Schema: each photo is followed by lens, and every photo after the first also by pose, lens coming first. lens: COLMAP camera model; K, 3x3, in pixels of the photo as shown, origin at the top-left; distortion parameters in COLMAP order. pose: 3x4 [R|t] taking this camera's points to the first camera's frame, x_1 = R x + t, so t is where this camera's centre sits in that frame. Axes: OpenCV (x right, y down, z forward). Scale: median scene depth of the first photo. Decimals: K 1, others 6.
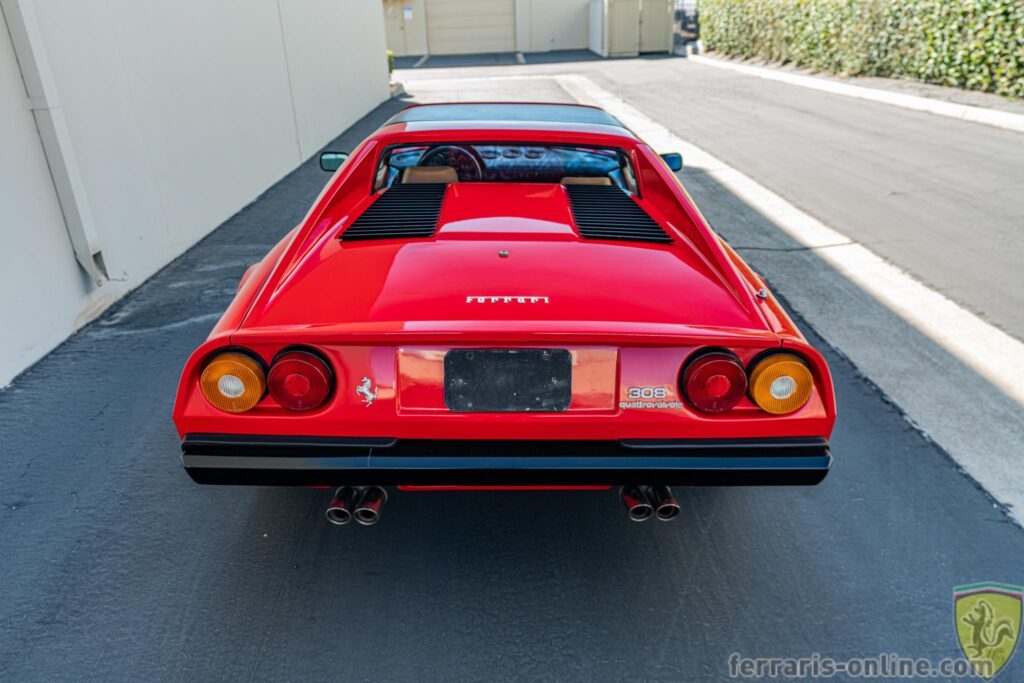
lens RADIAL K [[718.7, 0, 512.0], [0, 718.7, 341.5], [0, 0, 1]] dist [0.005910, 0.001378]
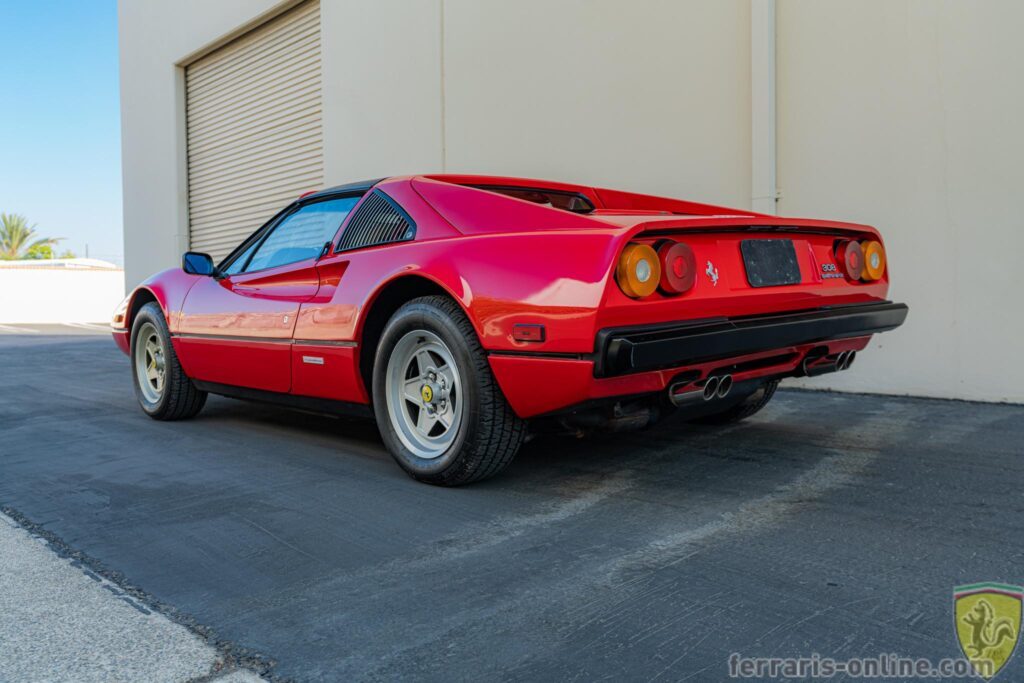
lens RADIAL K [[882.8, 0, 514.4], [0, 882.8, 338.2], [0, 0, 1]] dist [0.009408, 0.001931]
pose [[0.749821, -0.087694, 0.655803, -1.441328], [0.310600, 0.921828, -0.231862, 0.413507], [-0.584205, 0.377548, 0.718444, 0.153080]]
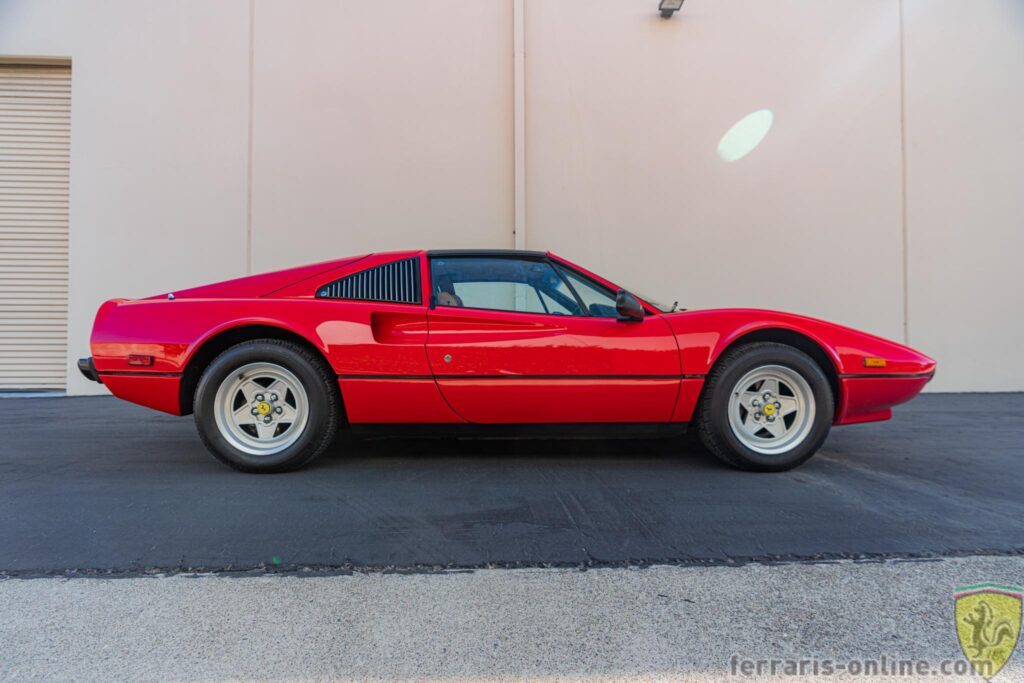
lens RADIAL K [[453.1, 0, 510.0], [0, 453.1, 344.3], [0, 0, 1]] dist [-0.011939, 0.004772]
pose [[-0.029113, -0.044293, 0.998594, -1.826133], [0.388884, 0.919810, 0.052136, -0.314020], [-0.920827, 0.389855, -0.009553, 1.797113]]
